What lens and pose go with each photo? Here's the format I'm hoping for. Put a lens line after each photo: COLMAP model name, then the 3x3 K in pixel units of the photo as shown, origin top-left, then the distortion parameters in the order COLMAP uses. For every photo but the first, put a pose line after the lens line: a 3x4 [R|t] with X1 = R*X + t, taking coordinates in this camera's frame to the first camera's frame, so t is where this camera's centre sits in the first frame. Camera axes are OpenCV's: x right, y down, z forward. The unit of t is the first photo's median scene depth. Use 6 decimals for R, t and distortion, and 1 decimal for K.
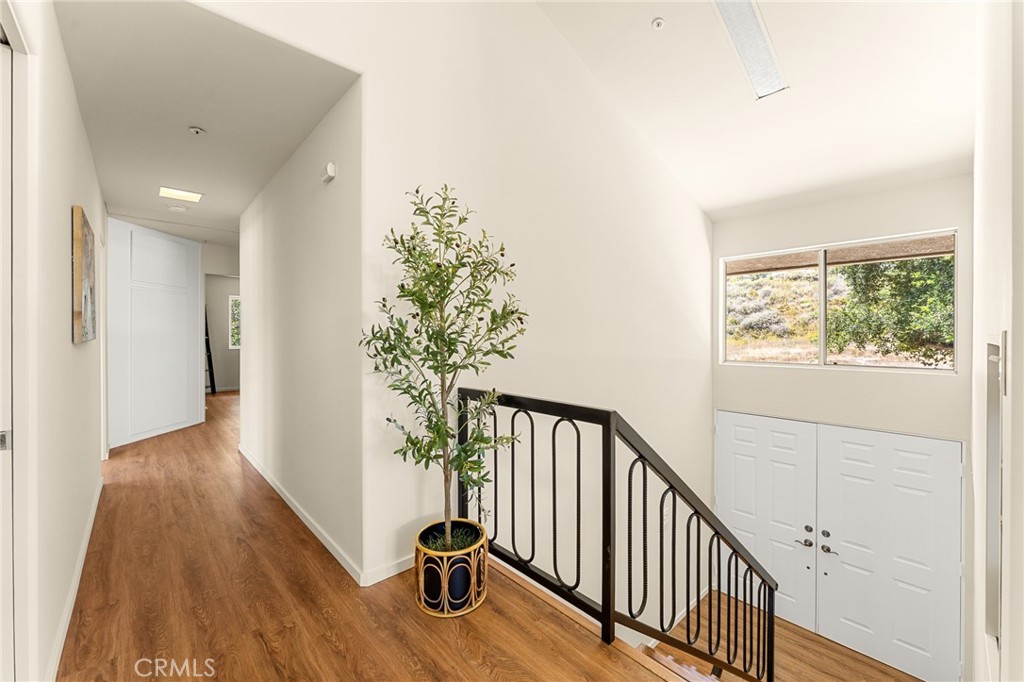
lens RADIAL K [[406.2, 0, 507.7], [0, 406.2, 339.0], [0, 0, 1]] dist [-0.000575, -0.000315]
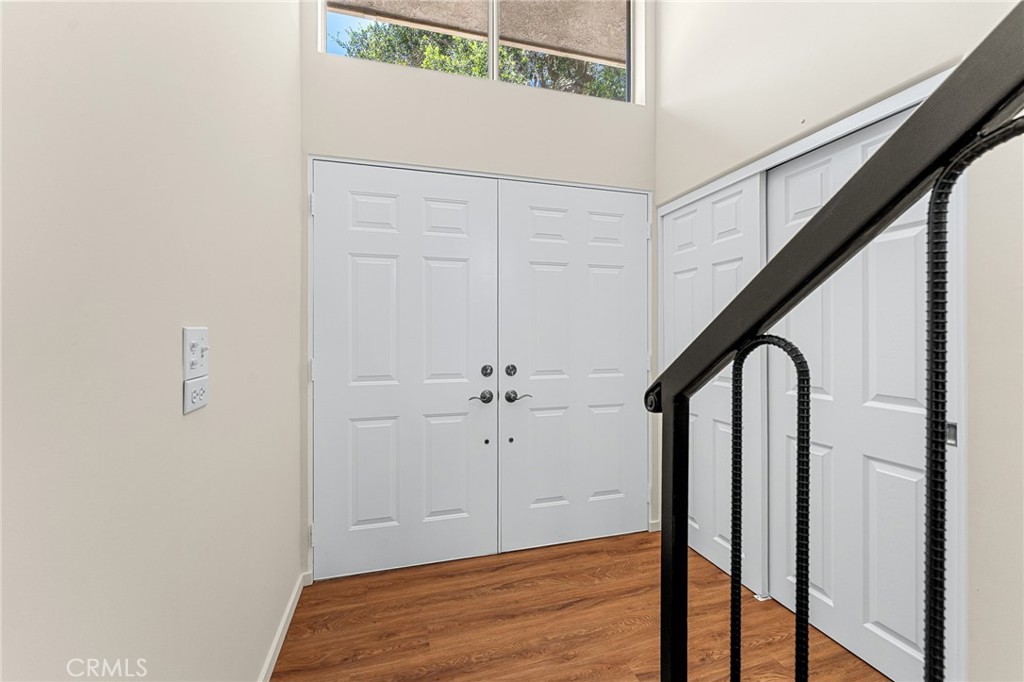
lens RADIAL K [[406.2, 0, 507.8], [0, 406.2, 337.5], [0, 0, 1]] dist [-0.000575, -0.000315]
pose [[0.450487, -0.003789, 0.892775, 0.277479], [0.010455, 0.999945, -0.001032, 0.450784], [-0.892722, 0.009799, 0.450501, 0.772538]]
